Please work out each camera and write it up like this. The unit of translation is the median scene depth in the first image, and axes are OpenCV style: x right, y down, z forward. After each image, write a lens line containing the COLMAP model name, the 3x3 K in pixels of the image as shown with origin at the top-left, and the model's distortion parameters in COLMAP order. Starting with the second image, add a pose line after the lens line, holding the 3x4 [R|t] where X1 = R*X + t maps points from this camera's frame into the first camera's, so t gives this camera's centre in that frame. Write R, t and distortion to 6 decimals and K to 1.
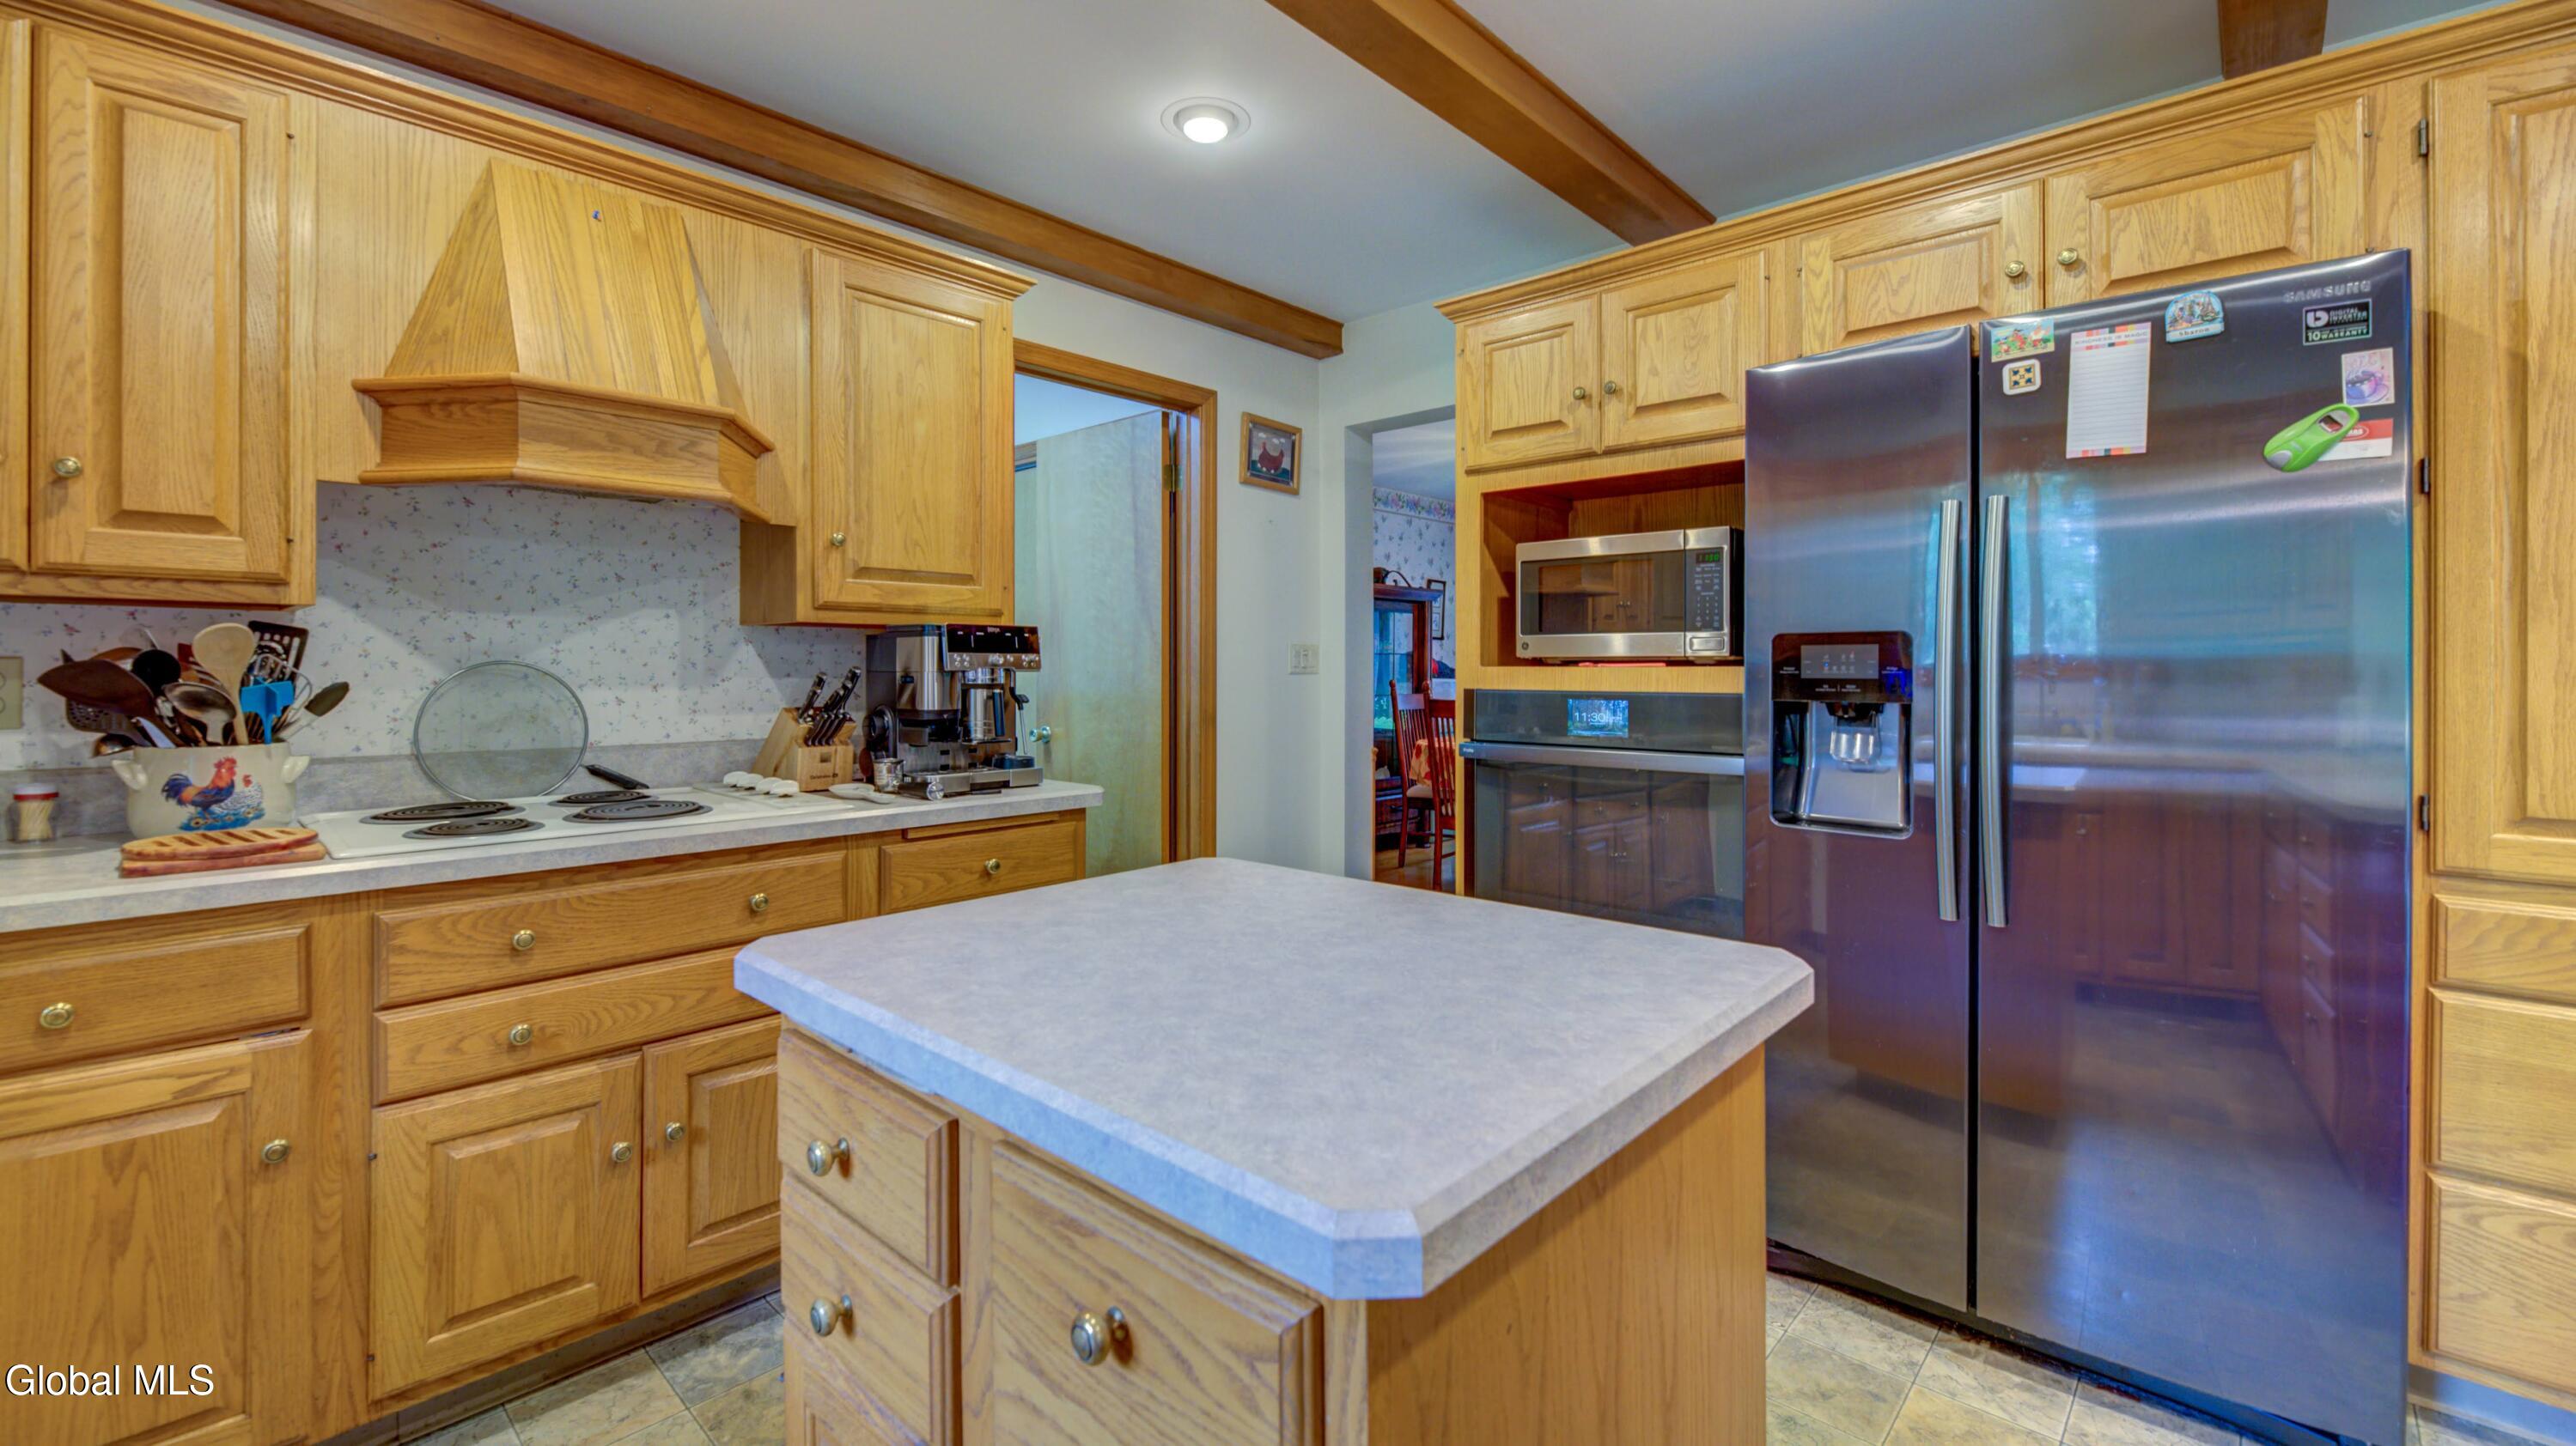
lens RADIAL K [[1047.1, 0, 1274.7], [0, 1047.1, 669.3], [0, 0, 1]] dist [-0.002546, 0.000375]
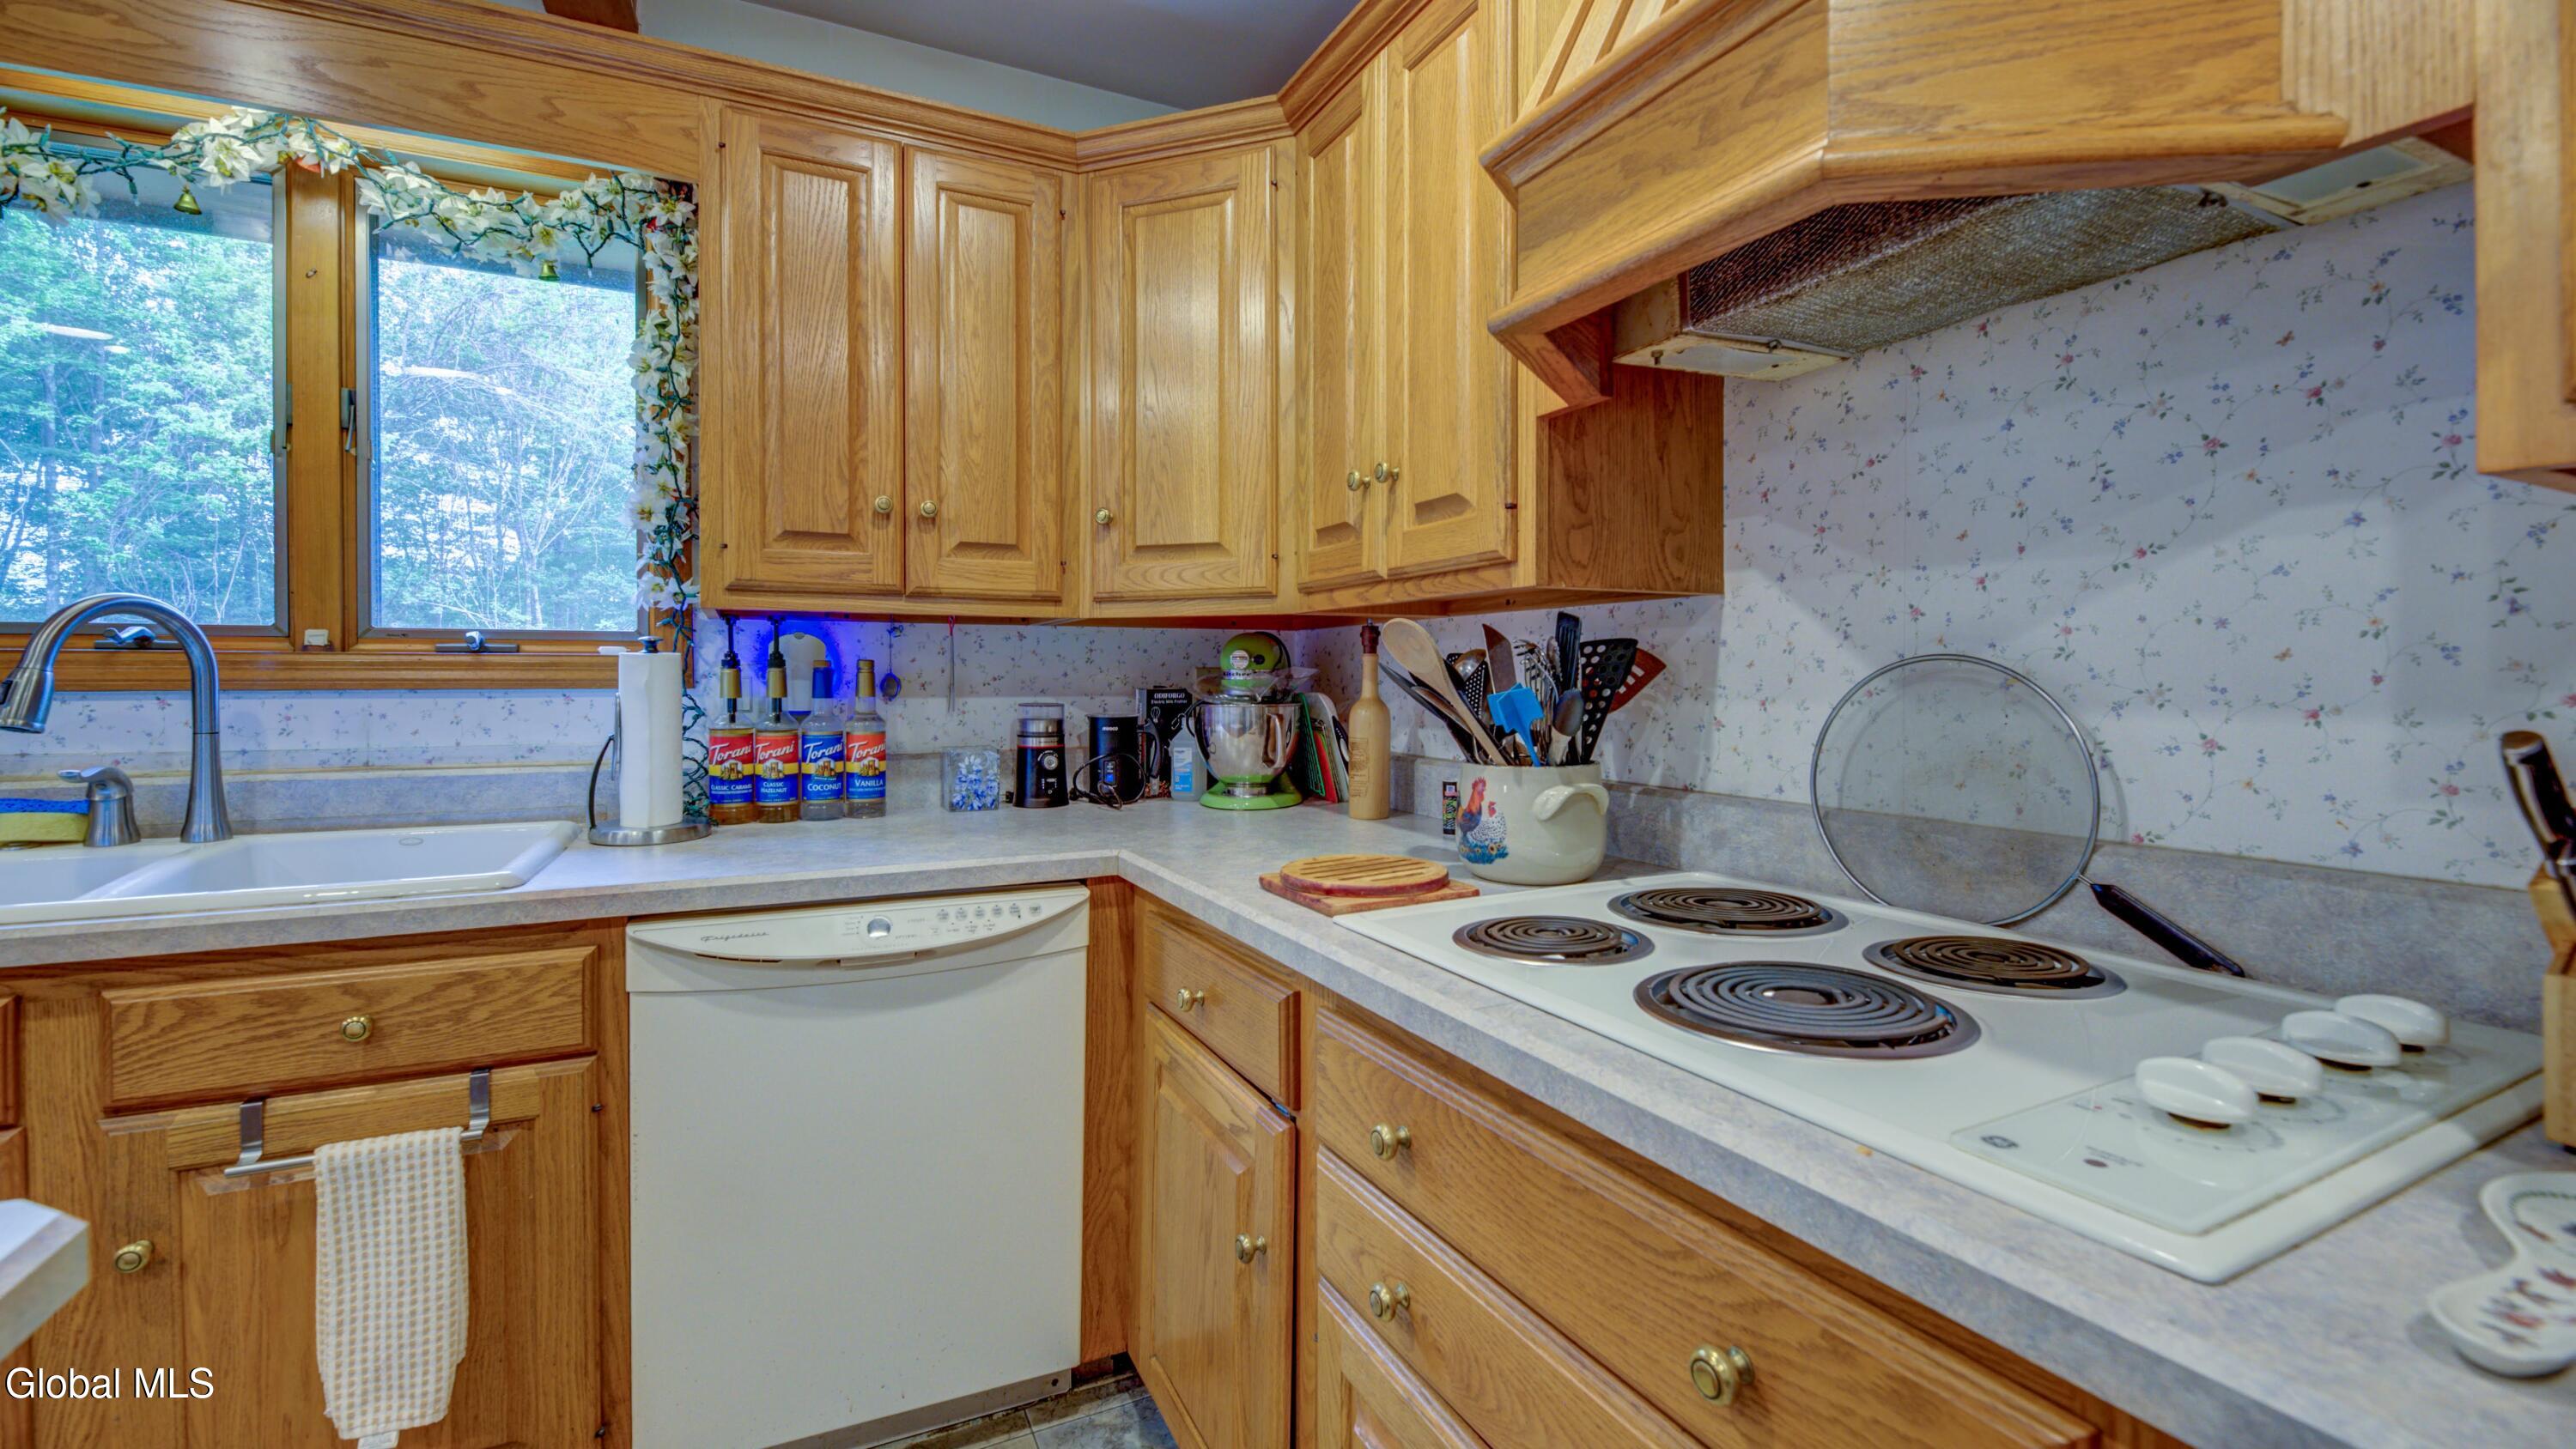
lens RADIAL K [[1047.1, 0, 1281.2], [0, 1047.1, 698.7], [0, 0, 1]] dist [-0.002546, 0.000375]
pose [[-0.351728, 0.019792, -0.935893, -0.116346], [0.004926, 0.999802, 0.019293, 0.002639], [0.936089, 0.002176, -0.351755, 0.832074]]
